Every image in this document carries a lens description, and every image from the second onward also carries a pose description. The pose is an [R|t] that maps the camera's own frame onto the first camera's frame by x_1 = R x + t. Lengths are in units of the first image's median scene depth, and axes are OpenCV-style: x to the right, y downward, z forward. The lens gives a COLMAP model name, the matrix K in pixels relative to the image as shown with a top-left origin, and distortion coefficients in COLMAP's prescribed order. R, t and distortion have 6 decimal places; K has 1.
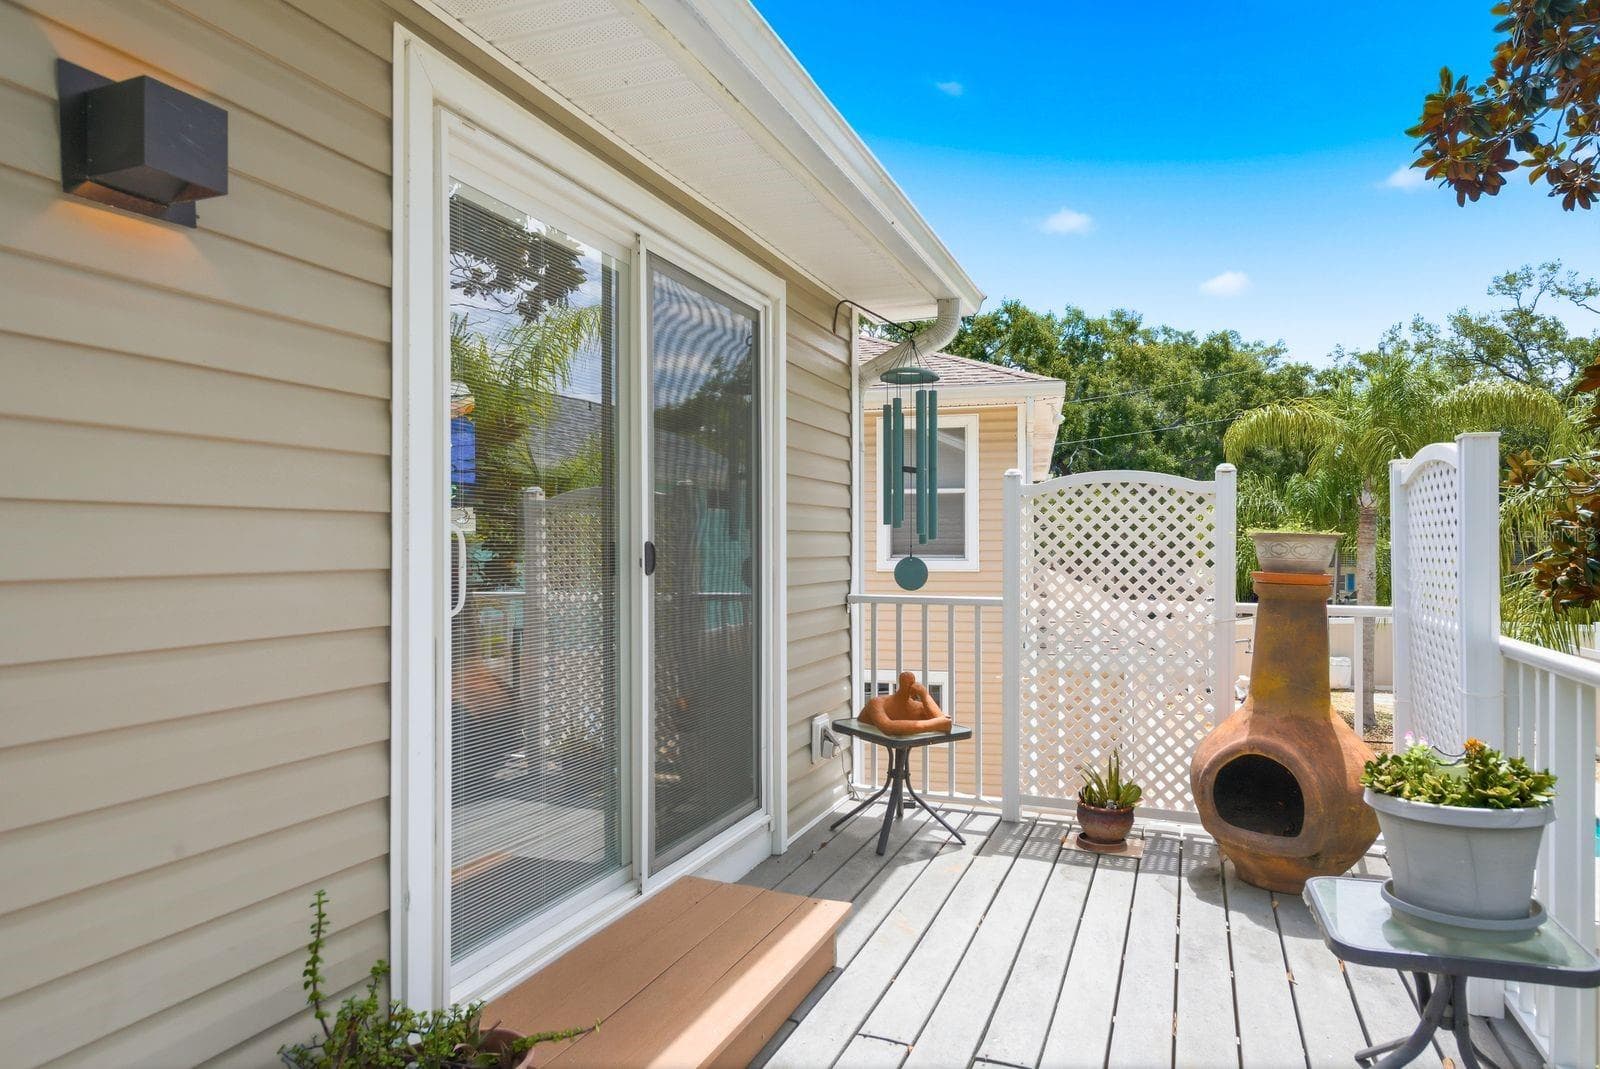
lens RADIAL K [[809.3, 0, 801.5], [0, 809.3, 542.8], [0, 0, 1]] dist [0.001140, 0.000542]
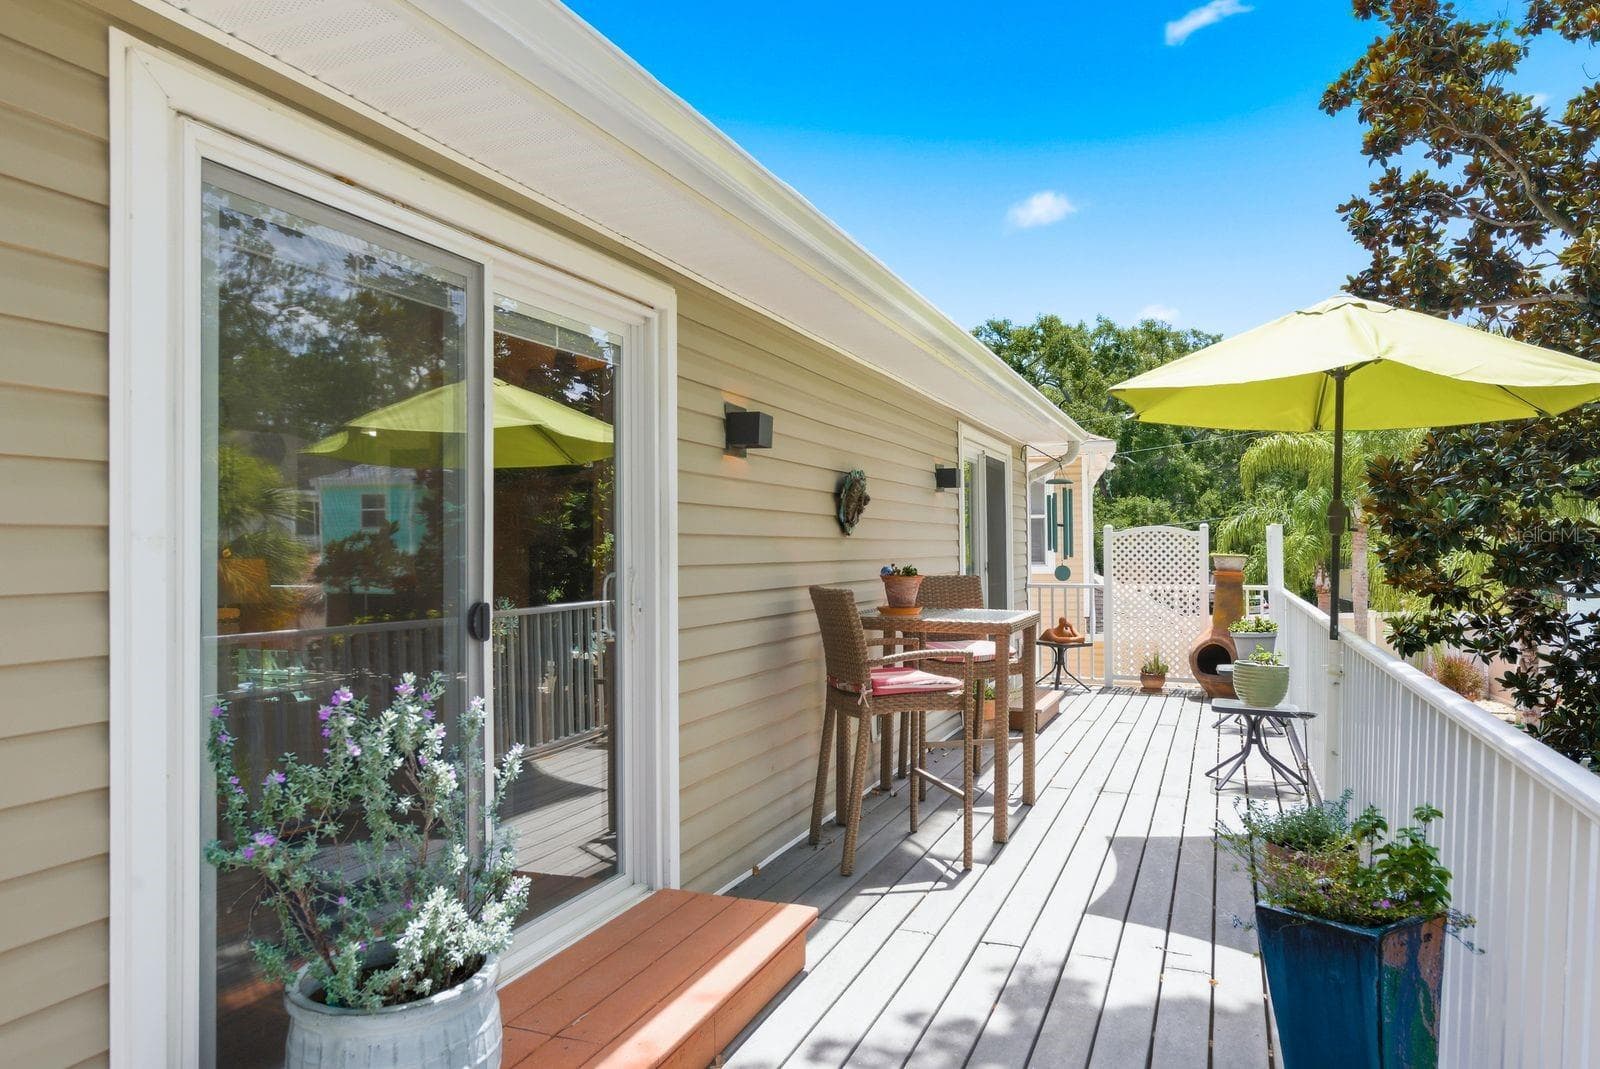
lens RADIAL K [[869.4, 0, 800.0], [0, 869.4, 534.5], [0, 0, 1]] dist [-0.000794, -0.000766]
pose [[0.999945, -0.005643, -0.008896, -0.562080], [0.005528, 0.999901, -0.012909, -0.040593], [0.008967, 0.012859, 0.999877, -1.383875]]
